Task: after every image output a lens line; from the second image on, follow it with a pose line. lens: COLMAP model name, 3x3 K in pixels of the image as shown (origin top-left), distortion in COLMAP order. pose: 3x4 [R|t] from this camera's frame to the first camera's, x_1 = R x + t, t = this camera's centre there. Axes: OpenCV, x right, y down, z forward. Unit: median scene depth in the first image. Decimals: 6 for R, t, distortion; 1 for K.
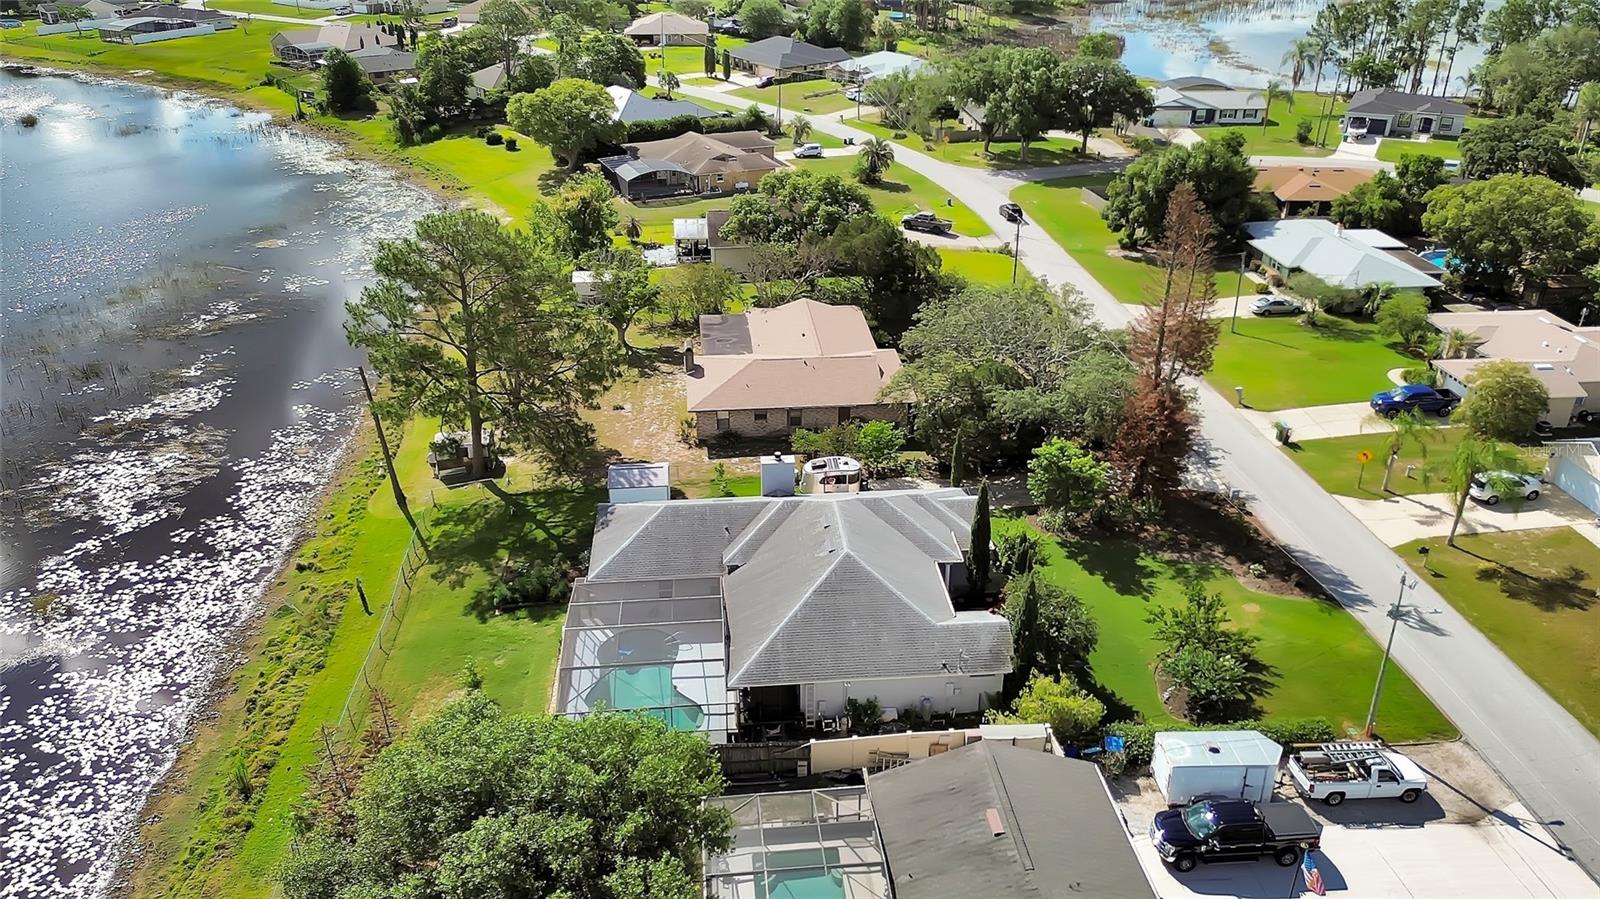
lens RADIAL K [[1152.7, 0, 803.5], [0, 1152.7, 449.1], [0, 0, 1]] dist [0.102843, -0.127656]
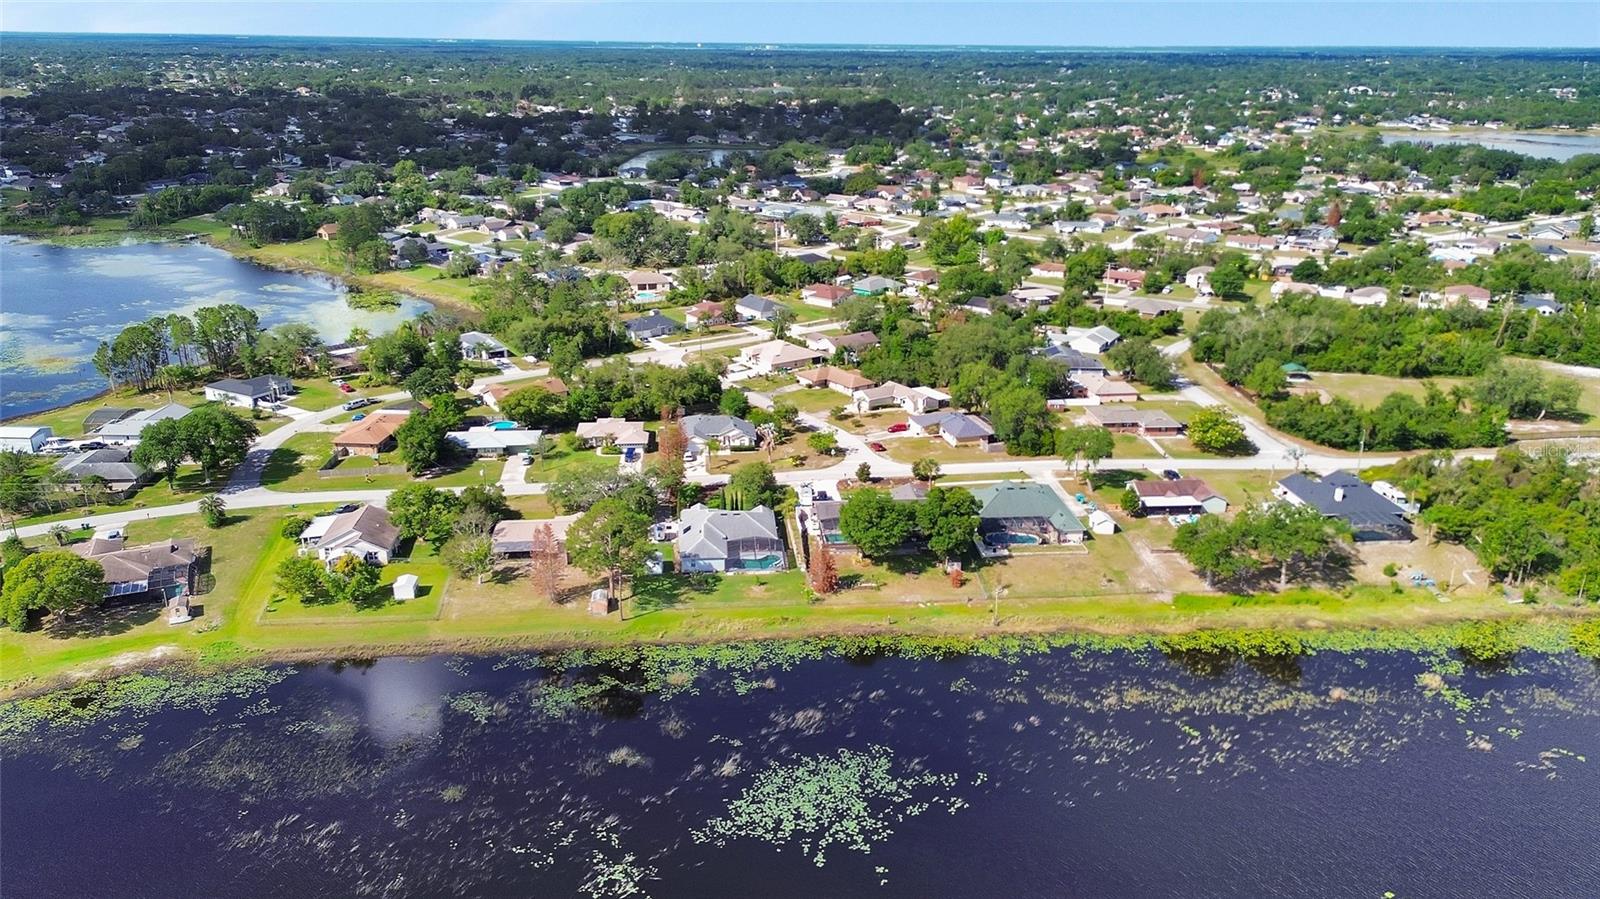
lens RADIAL K [[1160.9, 0, 800.0], [0, 1160.9, 449.5], [0, 0, 1]] dist [0.194453, -0.132151]
pose [[0.008633, -0.333972, 0.942543, -2.493309], [0.450270, 0.842912, 0.294546, -0.800731], [-0.892851, 0.421856, 0.157655, 0.116633]]
